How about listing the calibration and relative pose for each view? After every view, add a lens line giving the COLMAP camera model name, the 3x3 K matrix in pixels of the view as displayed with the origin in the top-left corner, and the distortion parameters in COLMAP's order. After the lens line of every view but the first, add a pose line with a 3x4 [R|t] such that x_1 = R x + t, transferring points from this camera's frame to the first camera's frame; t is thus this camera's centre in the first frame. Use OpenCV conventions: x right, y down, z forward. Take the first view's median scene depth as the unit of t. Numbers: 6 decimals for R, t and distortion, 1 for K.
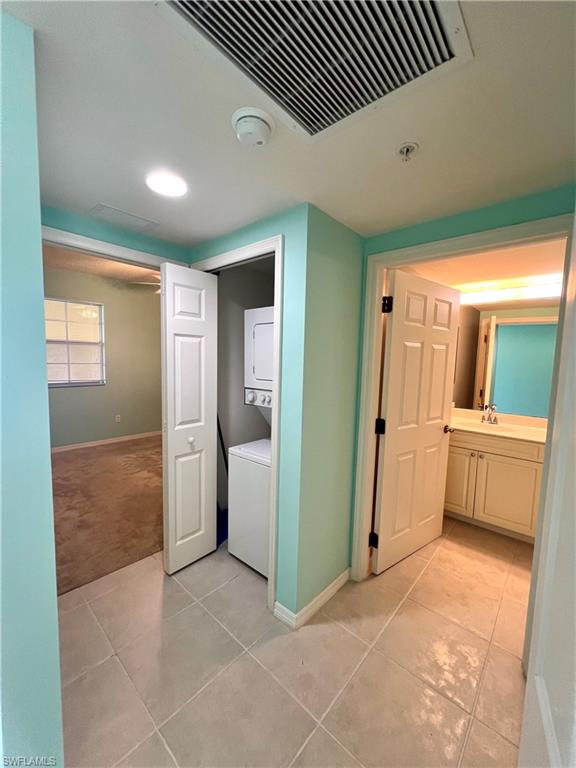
lens RADIAL K [[308.5, 0, 287.3], [0, 308.5, 382.5], [0, 0, 1]] dist [-0.003951, 0.000507]
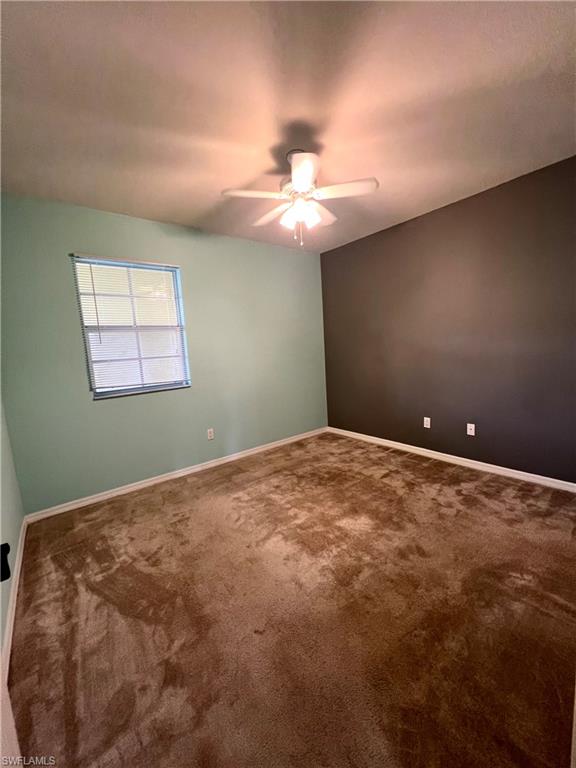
lens RADIAL K [[308.5, 0, 288.6], [0, 308.5, 383.2], [0, 0, 1]] dist [-0.003951, 0.000507]
pose [[0.982907, -0.060621, -0.173836, -0.272961], [0.068327, 0.996913, 0.038687, -0.012107], [0.170955, -0.049903, 0.984014, 0.384583]]
